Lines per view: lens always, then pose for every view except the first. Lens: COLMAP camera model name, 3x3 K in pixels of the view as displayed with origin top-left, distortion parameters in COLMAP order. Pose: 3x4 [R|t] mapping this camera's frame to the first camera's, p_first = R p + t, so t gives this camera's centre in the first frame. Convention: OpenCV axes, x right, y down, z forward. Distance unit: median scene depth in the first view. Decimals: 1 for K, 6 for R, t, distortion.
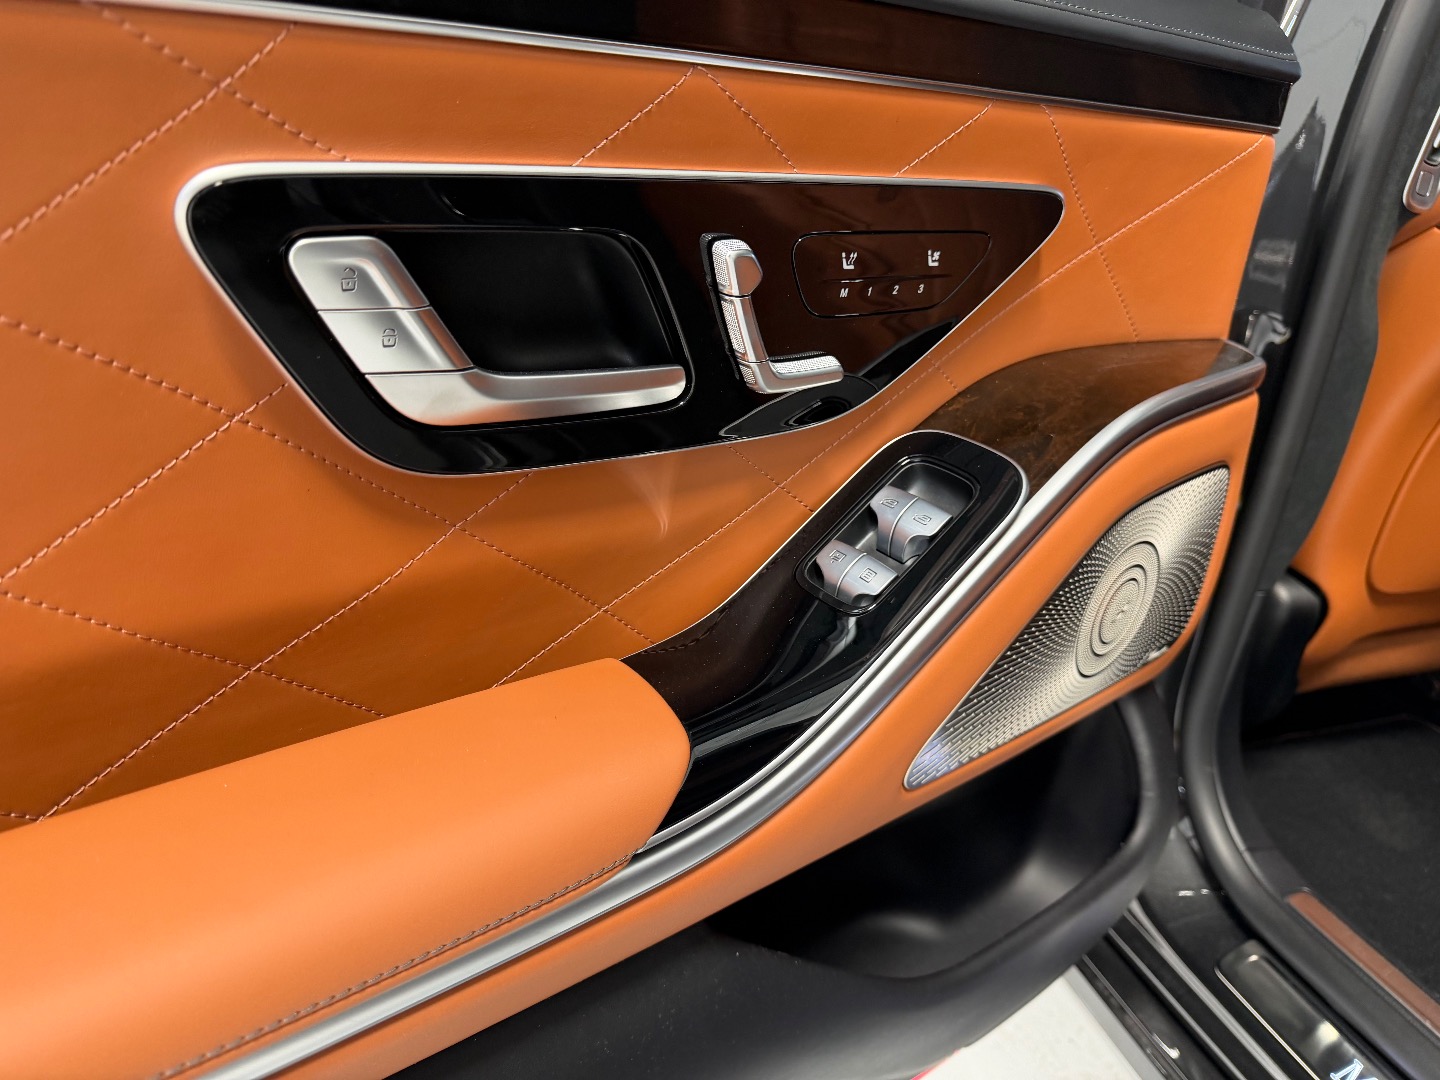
lens RADIAL K [[1272.7, 0, 720.0], [0, 1272.7, 540.0], [0, 0, 1]] dist [0.043596, 0.001511]
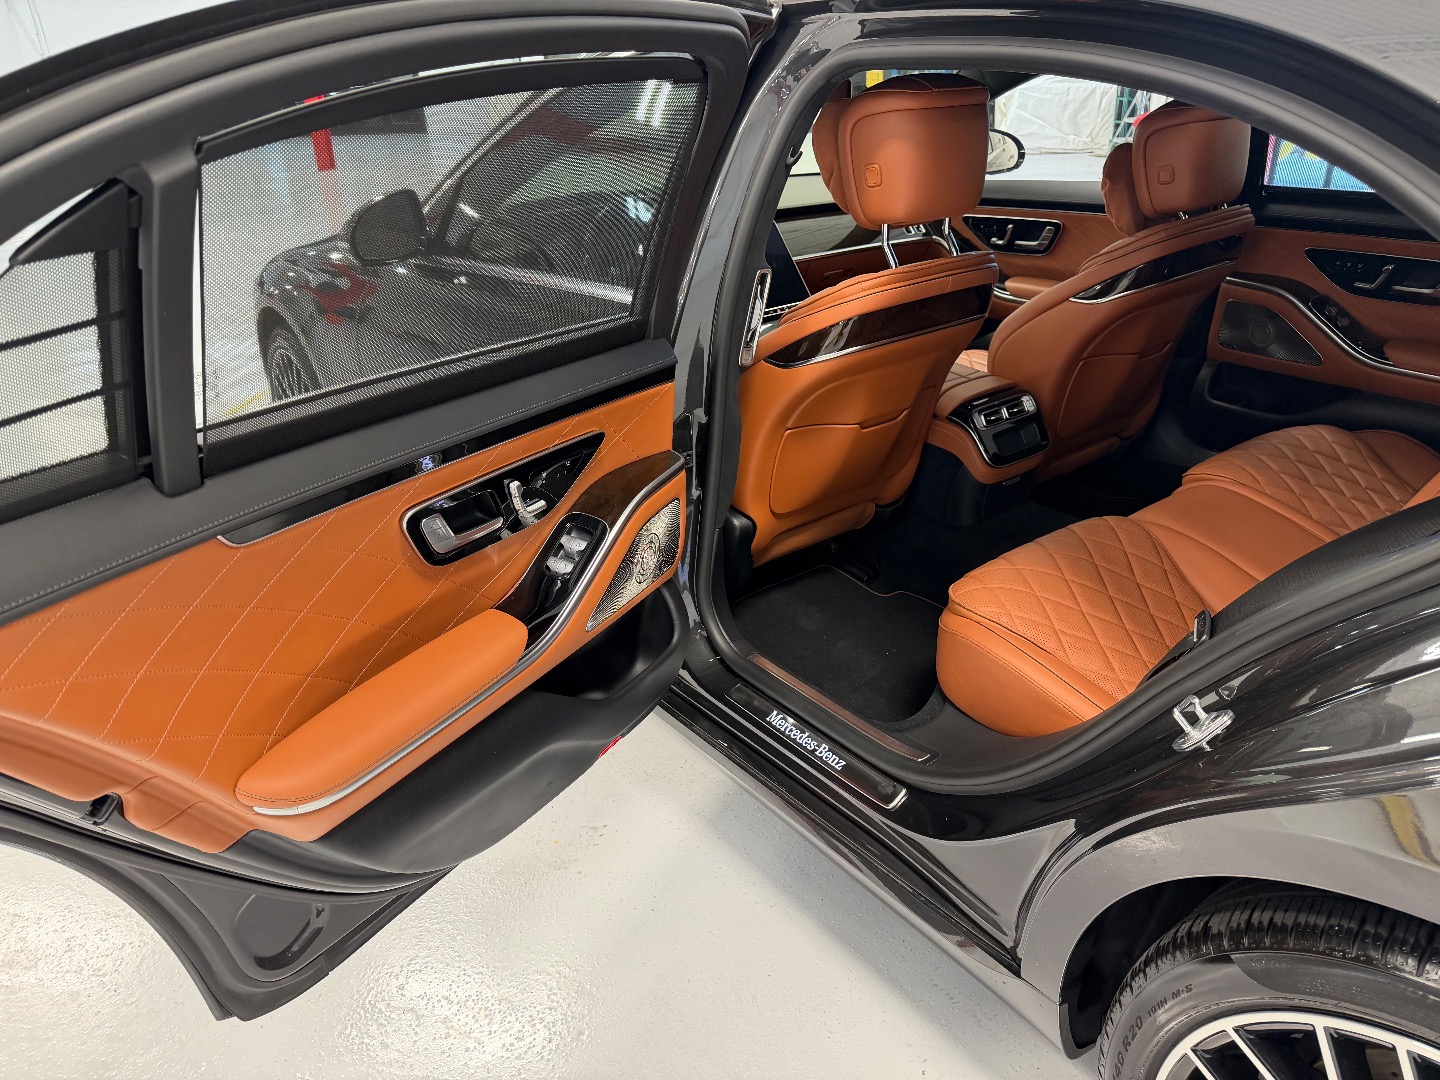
lens RADIAL K [[1272.7, 0, 720.0], [0, 1272.7, 540.0], [0, 0, 1]] dist [0.043596, 0.001511]
pose [[0.940182, -0.178245, 0.290322, -0.396761], [0.159375, 0.983324, 0.087595, -0.234318], [-0.301094, -0.036086, 0.952911, -1.967385]]
